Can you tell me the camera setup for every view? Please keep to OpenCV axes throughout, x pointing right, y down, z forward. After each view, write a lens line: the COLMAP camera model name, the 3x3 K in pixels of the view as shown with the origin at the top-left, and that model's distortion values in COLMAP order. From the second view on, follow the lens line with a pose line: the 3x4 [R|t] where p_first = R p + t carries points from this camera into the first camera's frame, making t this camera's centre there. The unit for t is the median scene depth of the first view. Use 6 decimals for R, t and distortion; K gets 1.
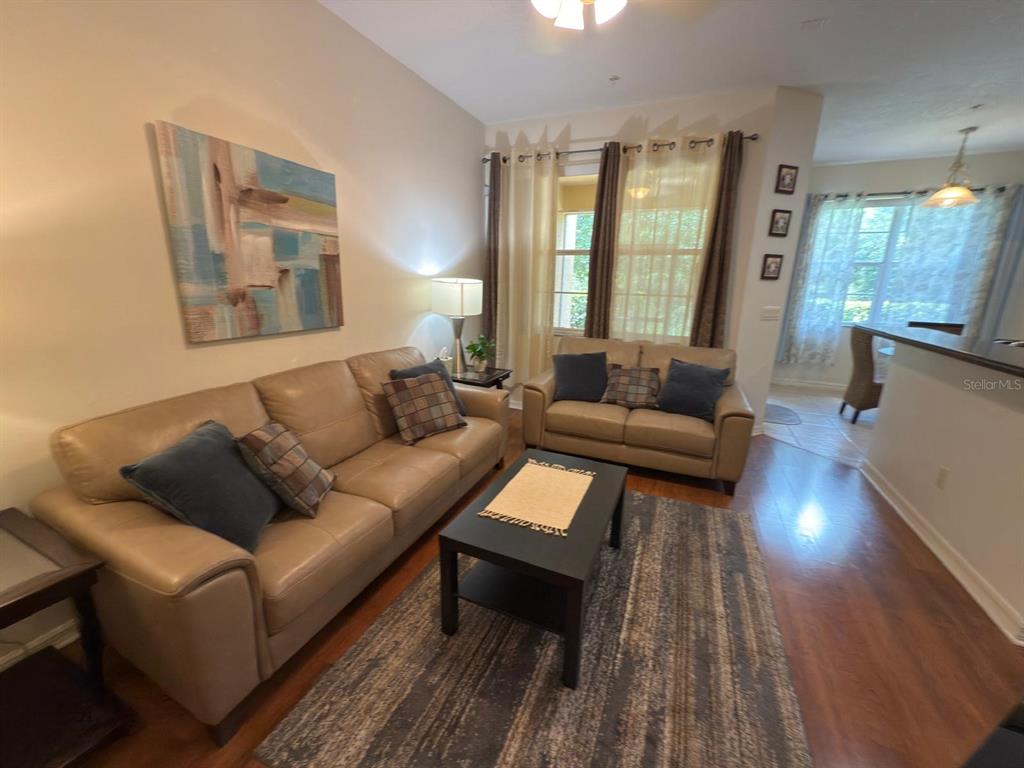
lens RADIAL K [[408.5, 0, 512.1], [0, 408.5, 383.1], [0, 0, 1]] dist [-0.000367, 0.000242]
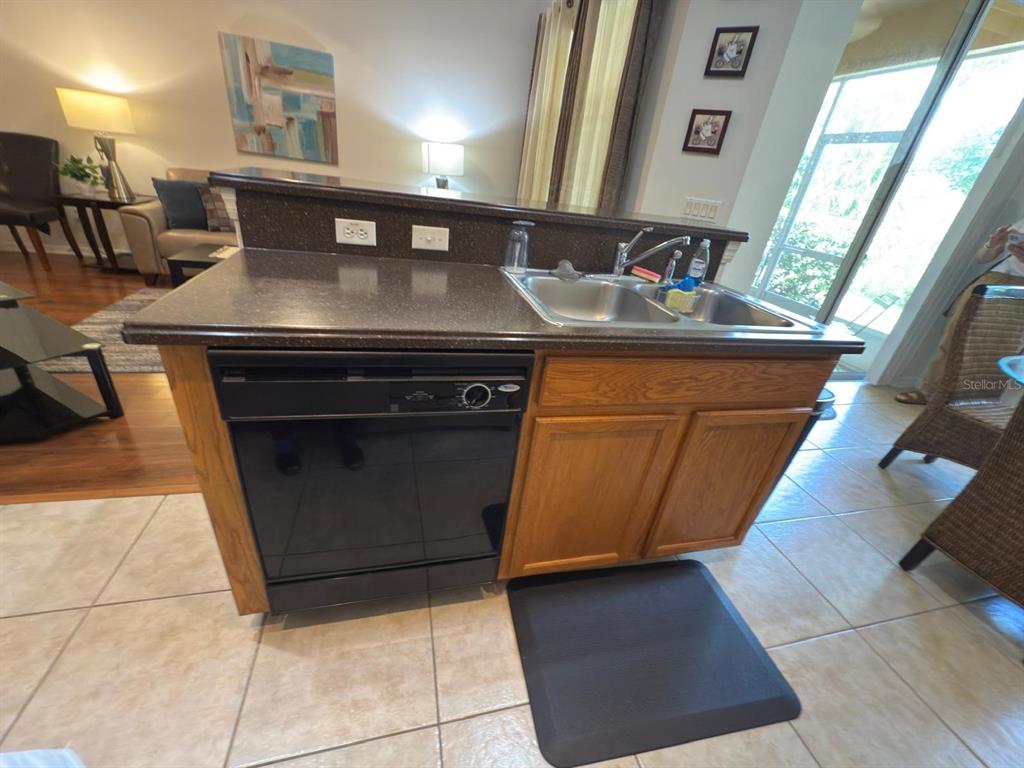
lens RADIAL K [[409.5, 0, 512.3], [0, 409.5, 382.2], [0, 0, 1]] dist [-0.001691, 0.000316]
pose [[0.611077, 0.406975, -0.678938, 1.526325], [-0.295587, 0.912984, 0.281226, -0.015315], [0.734311, 0.028834, 0.678200, 0.490261]]
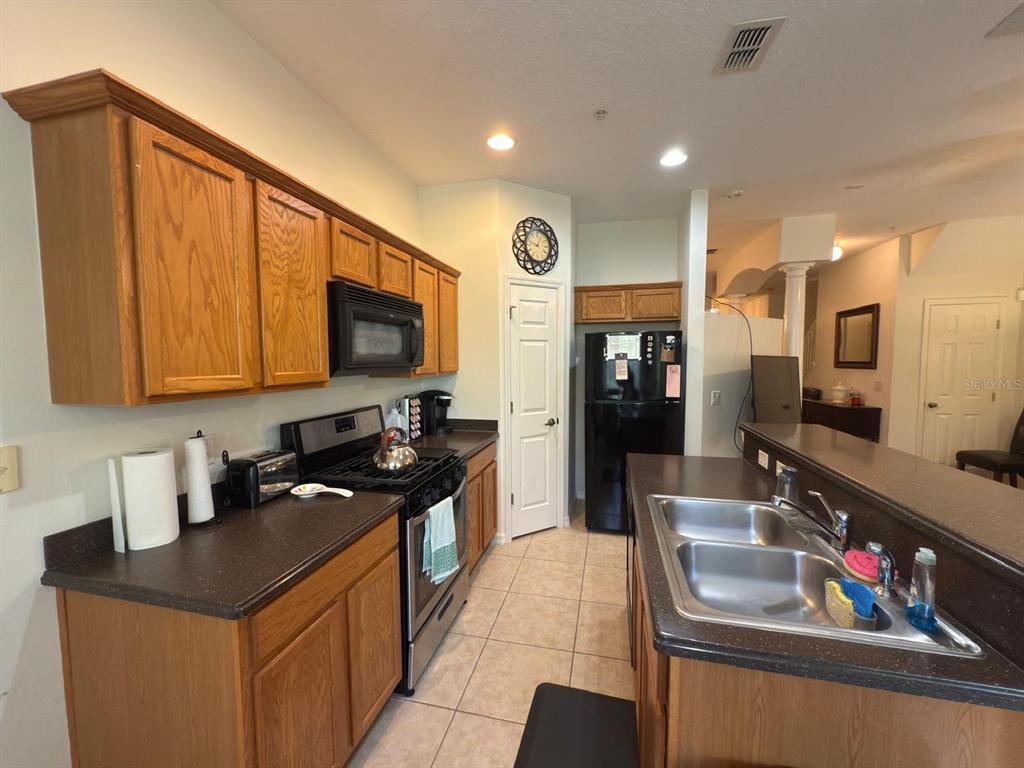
lens RADIAL K [[407.2, 0, 511.6], [0, 407.2, 384.3], [0, 0, 1]] dist [-0.000760, -0.000256]
pose [[-0.985553, -0.006662, -0.169236, 1.619553], [-0.057549, 0.952946, 0.297627, -0.347932], [0.159290, 0.303067, -0.939562, 1.343842]]
